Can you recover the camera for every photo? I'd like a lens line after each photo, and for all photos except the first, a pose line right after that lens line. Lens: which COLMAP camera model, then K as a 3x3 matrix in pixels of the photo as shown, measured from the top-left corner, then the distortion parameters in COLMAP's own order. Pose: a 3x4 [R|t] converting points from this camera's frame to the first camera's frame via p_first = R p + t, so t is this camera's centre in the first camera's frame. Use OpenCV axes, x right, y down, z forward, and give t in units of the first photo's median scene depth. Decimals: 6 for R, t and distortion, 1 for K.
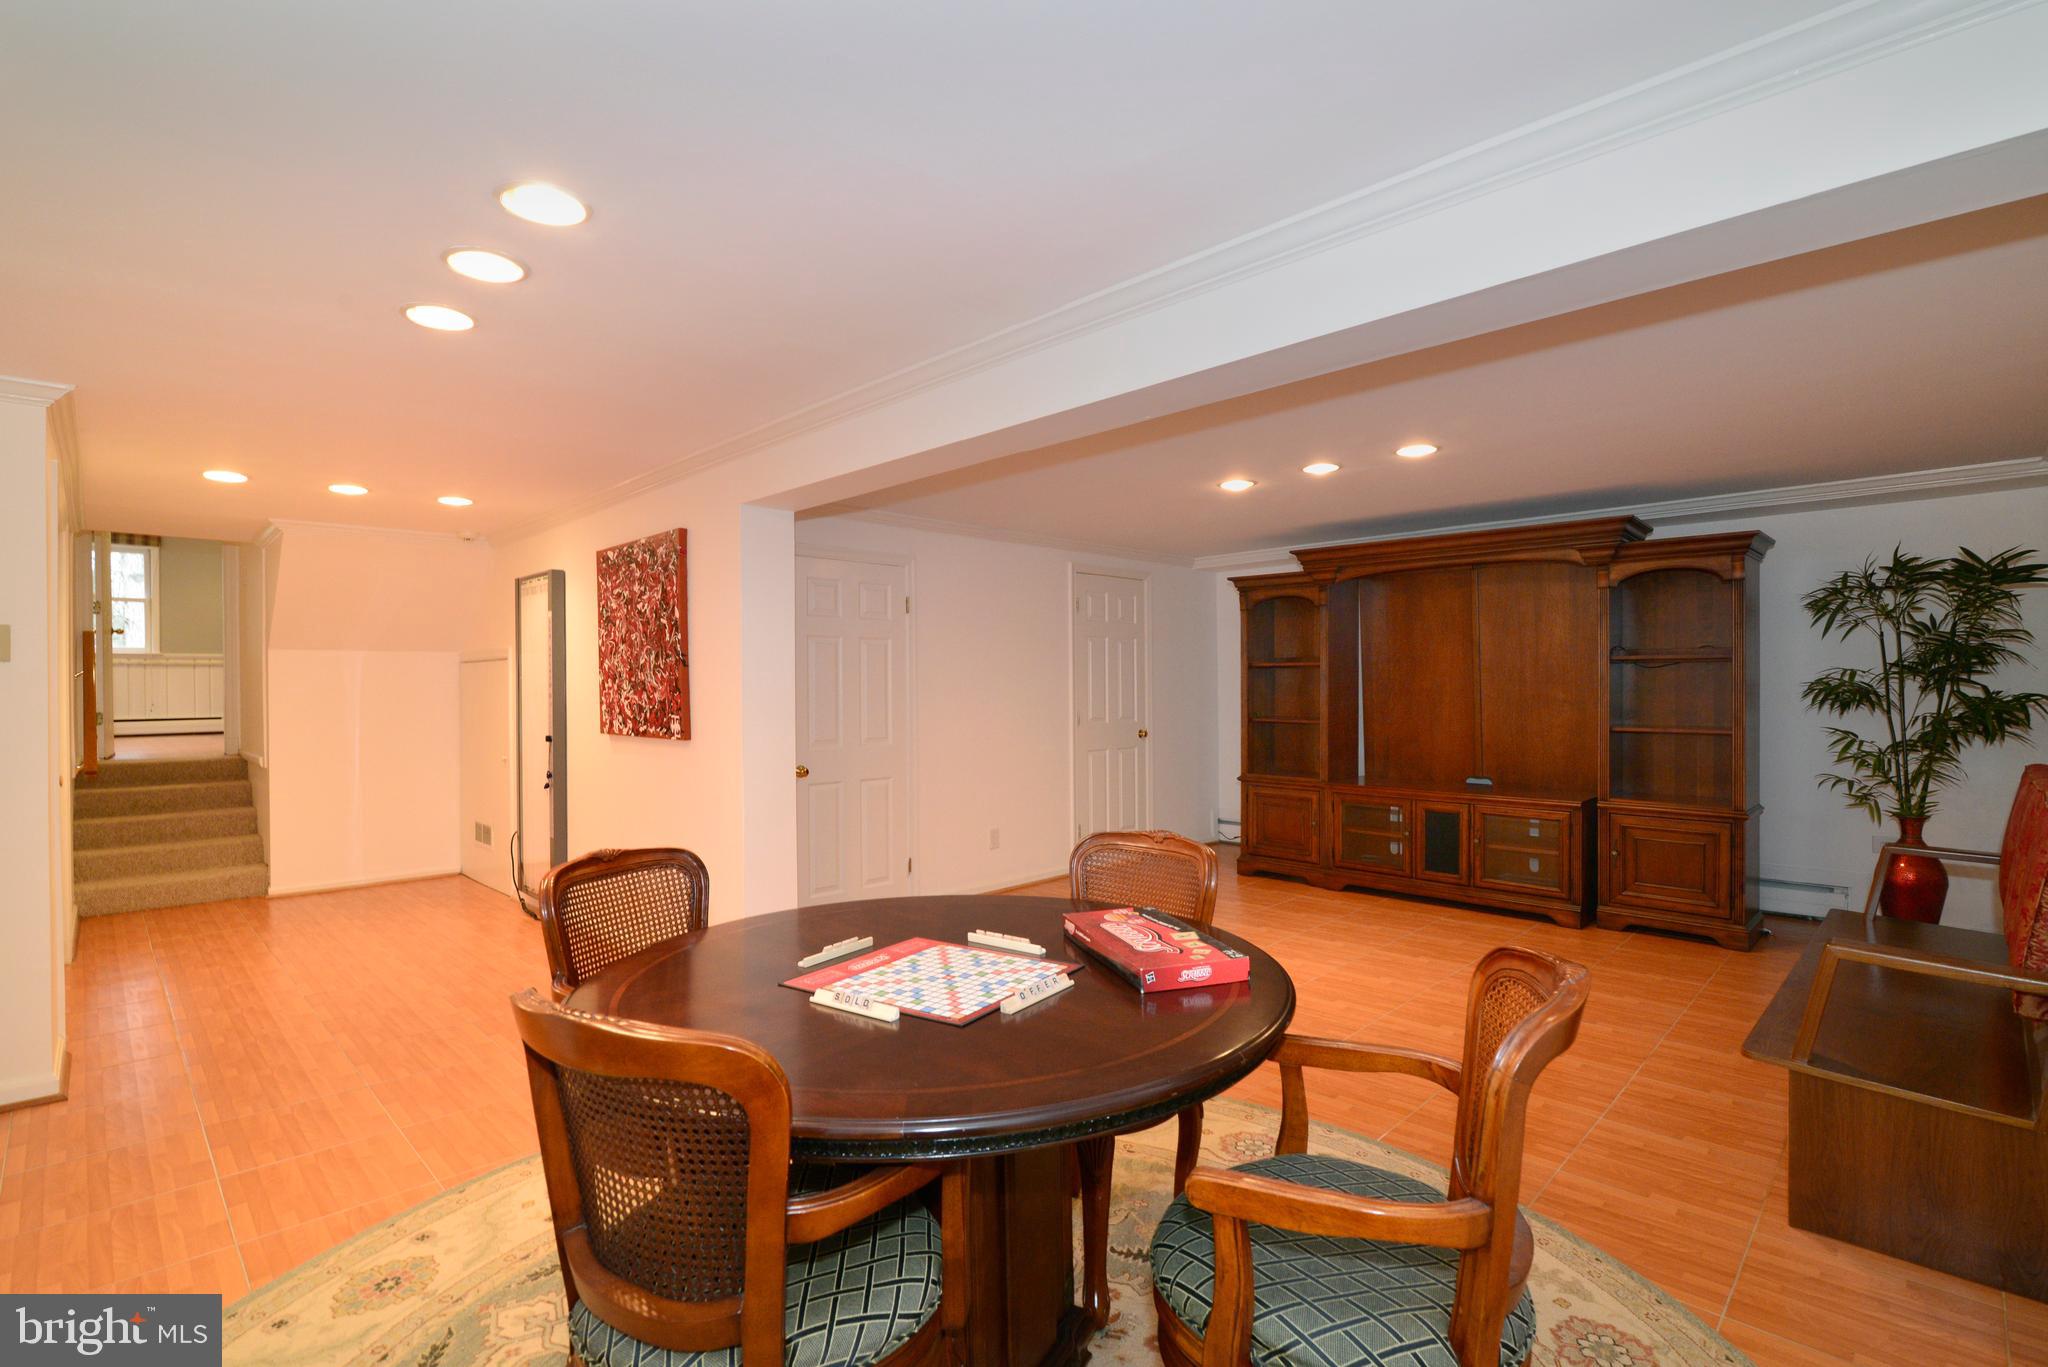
lens RADIAL K [[939.9, 0, 1019.1], [0, 939.9, 690.0], [0, 0, 1]] dist [-0.015113, 0.000241]
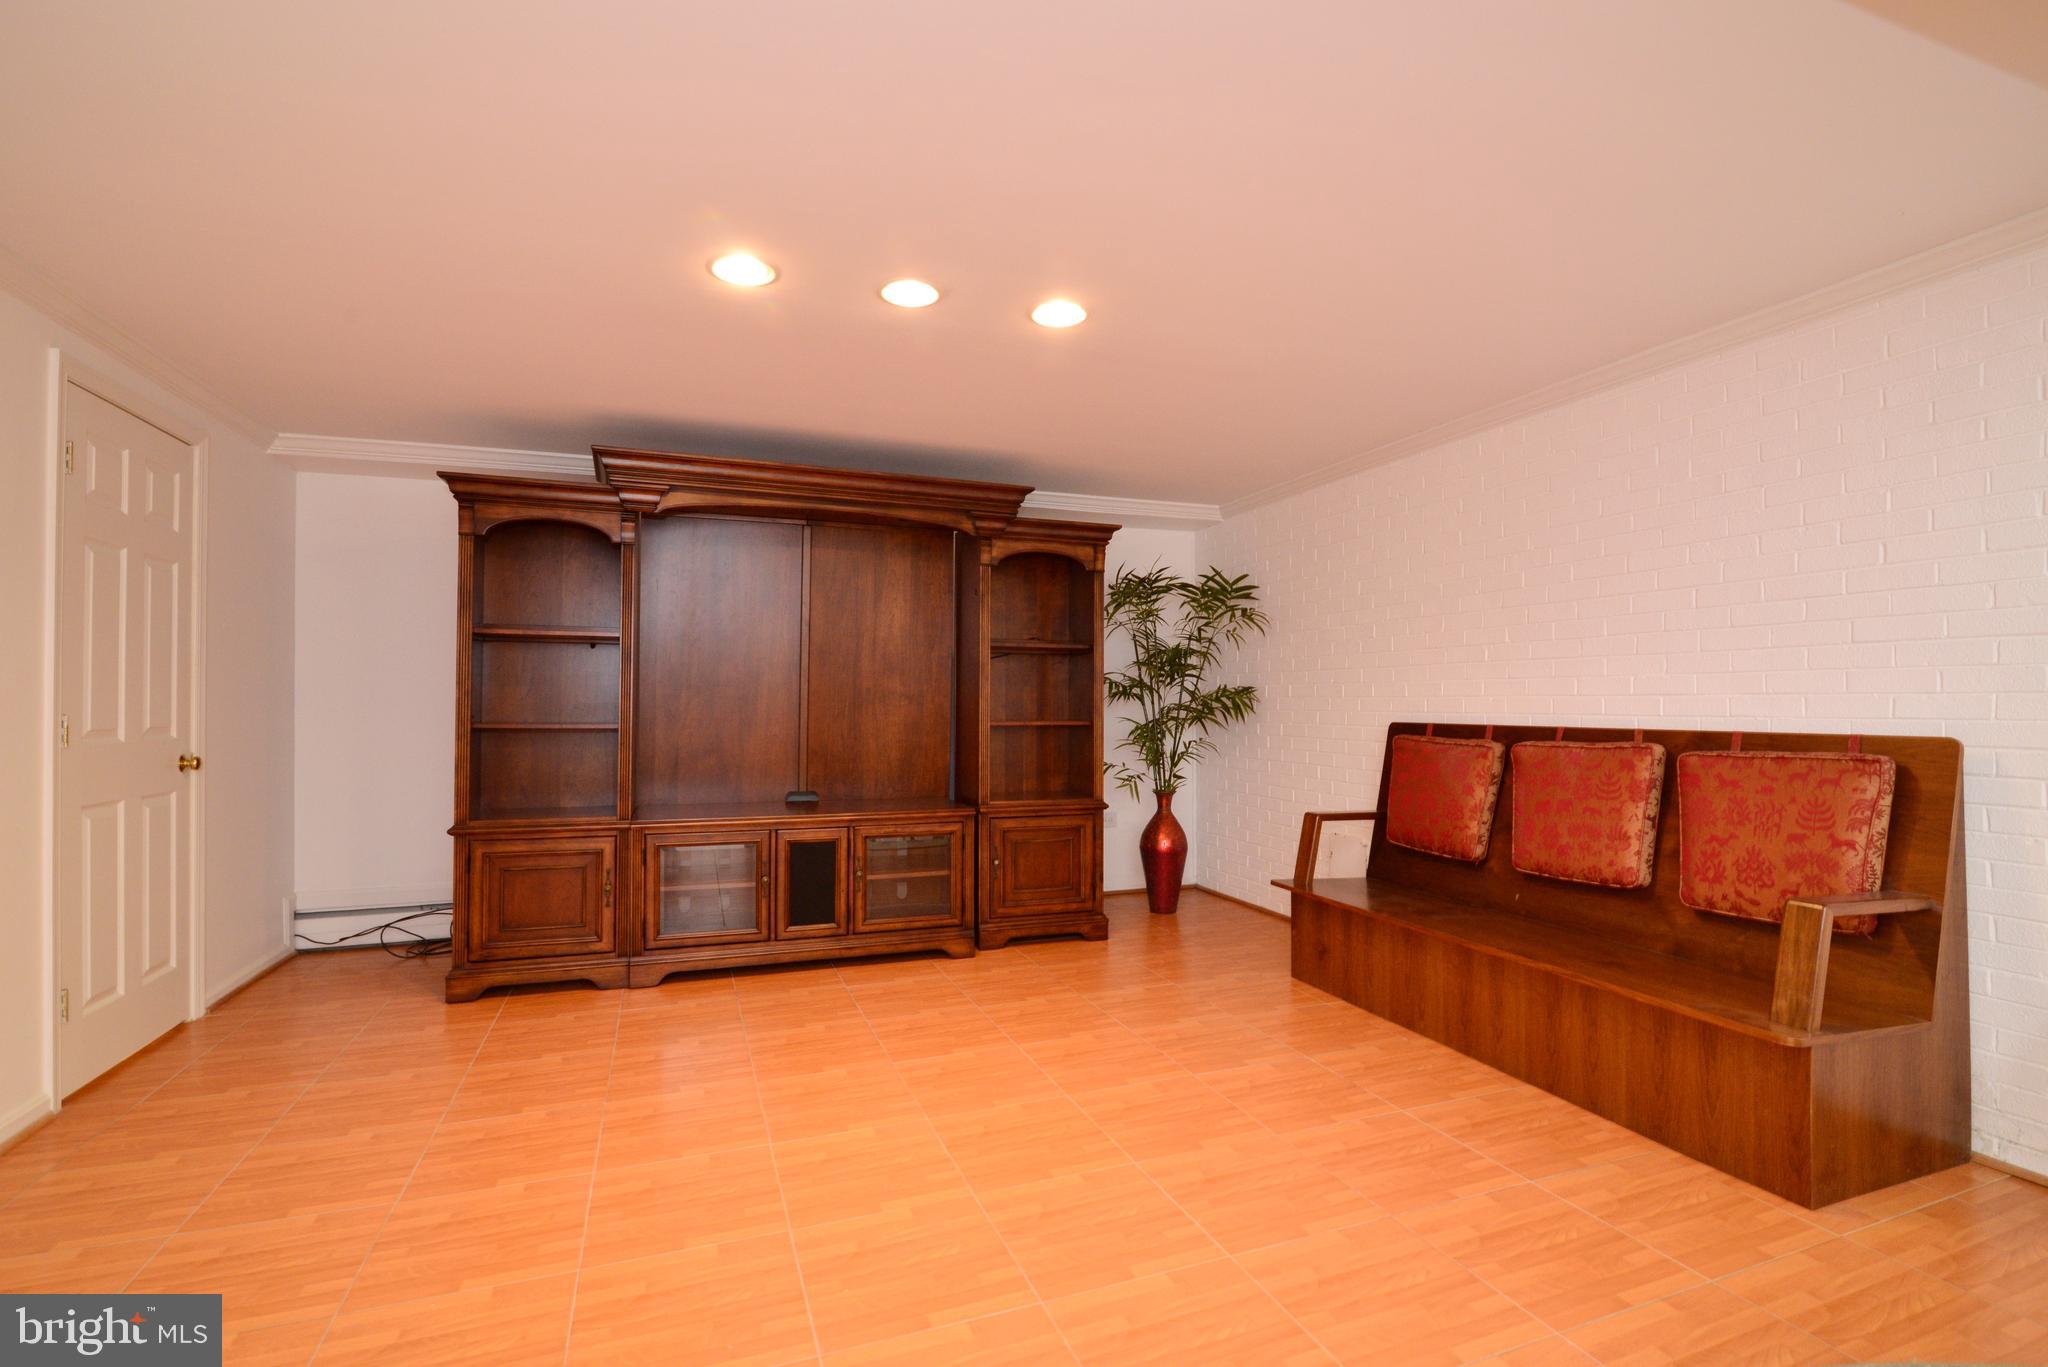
lens RADIAL K [[936.2, 0, 1014.1], [0, 936.2, 691.5], [0, 0, 1]] dist [-0.018903, 0.000132]
pose [[0.421834, 0.017604, 0.906502, -0.167672], [0.001169, 0.999800, -0.019959, 0.028656], [-0.906672, 0.009479, 0.421730, 0.598064]]
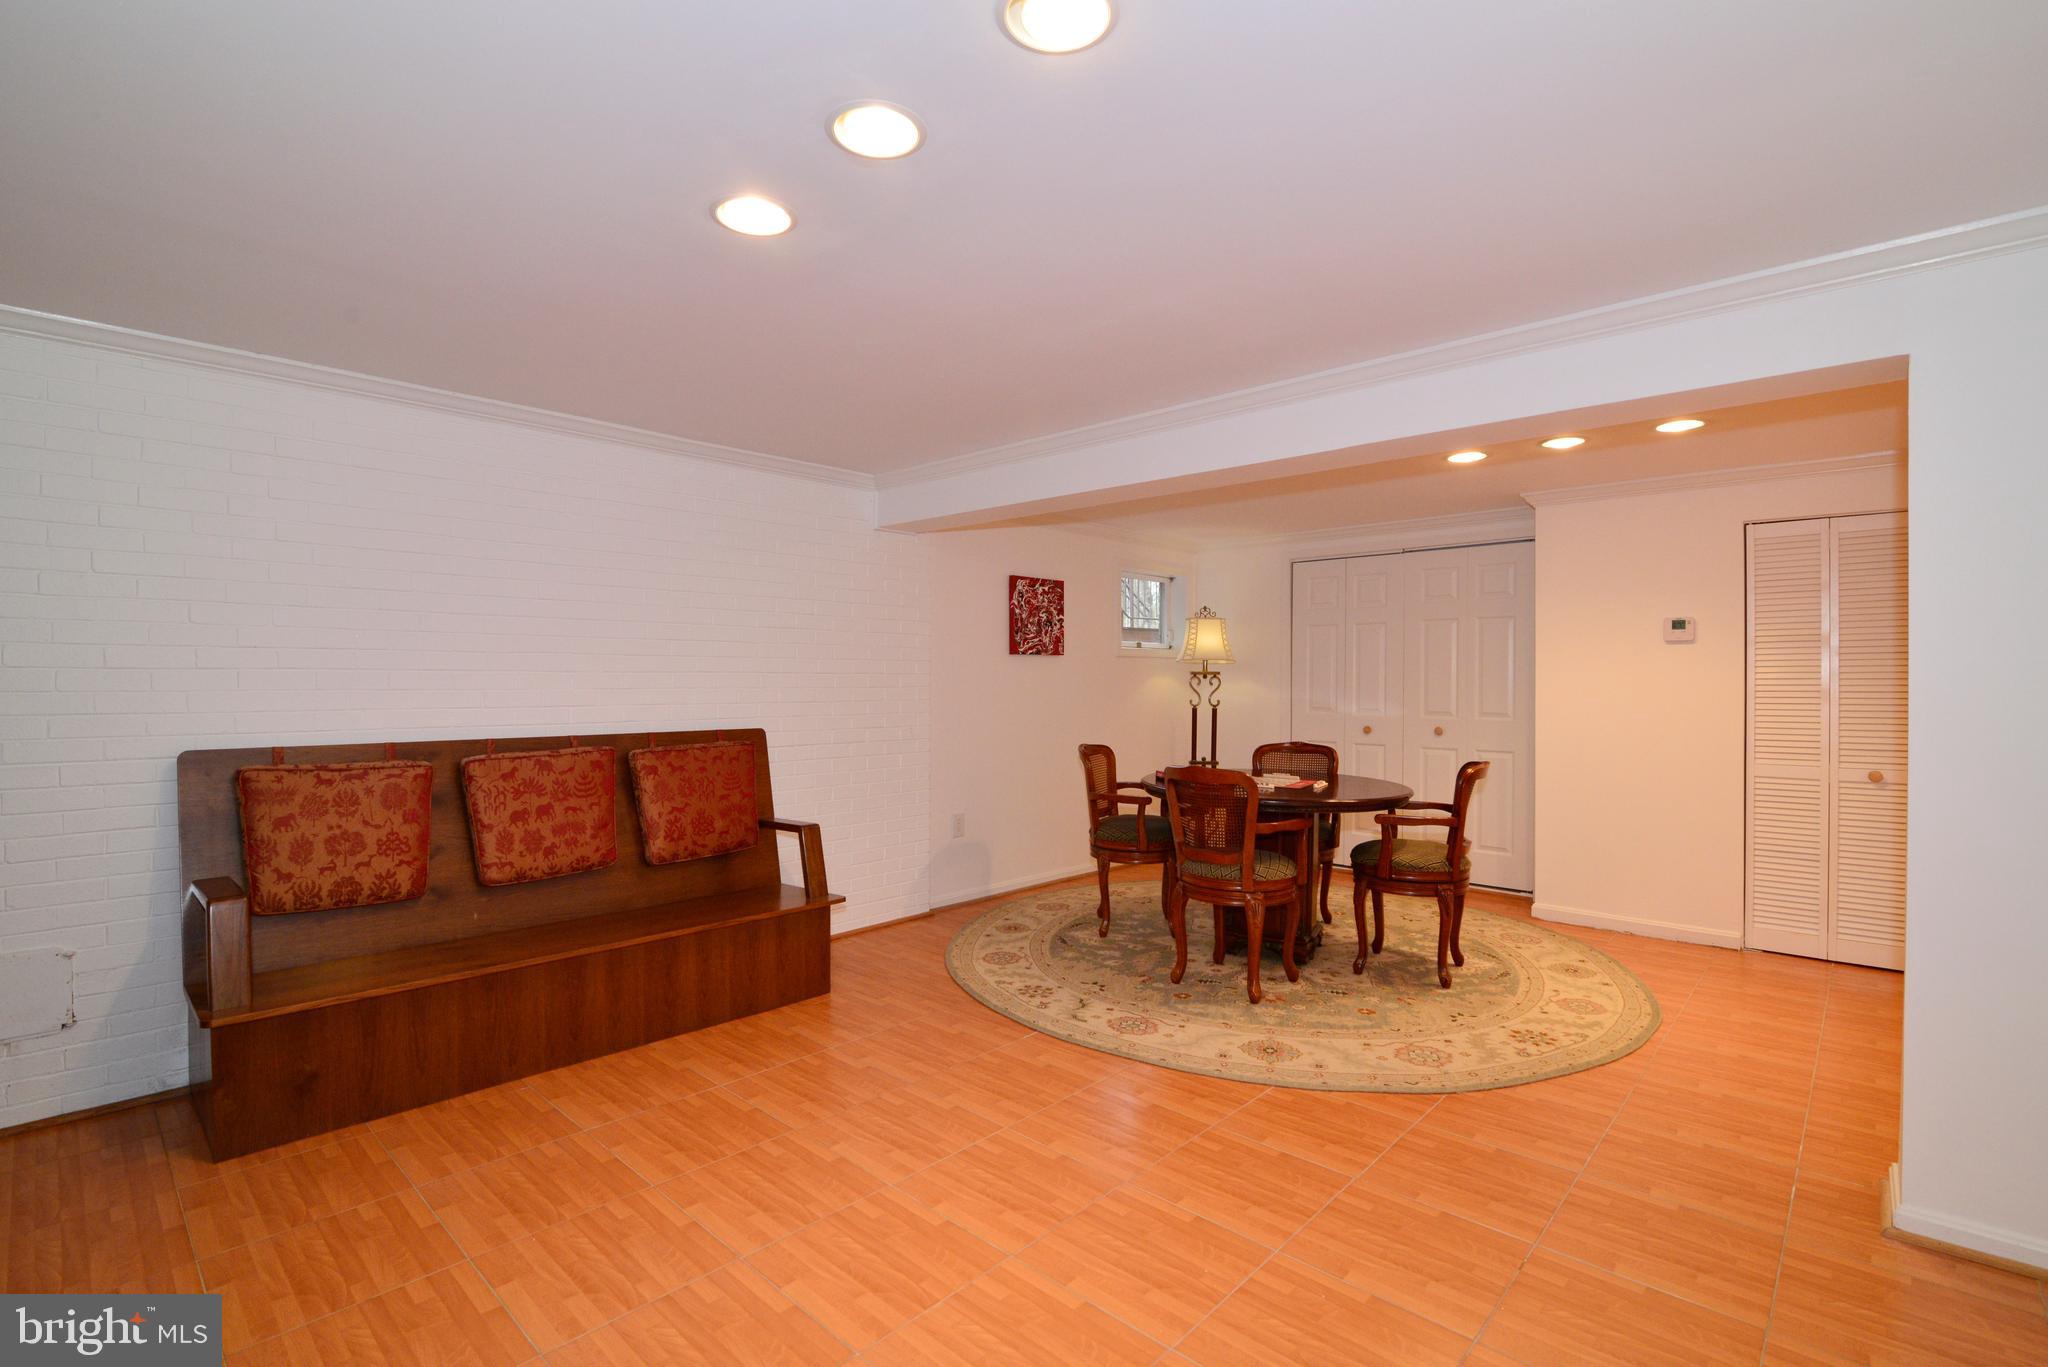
lens RADIAL K [[939.9, 0, 1019.1], [0, 939.9, 690.0], [0, 0, 1]] dist [-0.015113, 0.000241]
pose [[-0.999457, 0.005185, -0.032548, 0.239023], [0.004696, 0.999875, 0.015077, -0.002735], [0.032622, 0.014916, -0.999356, 1.222980]]
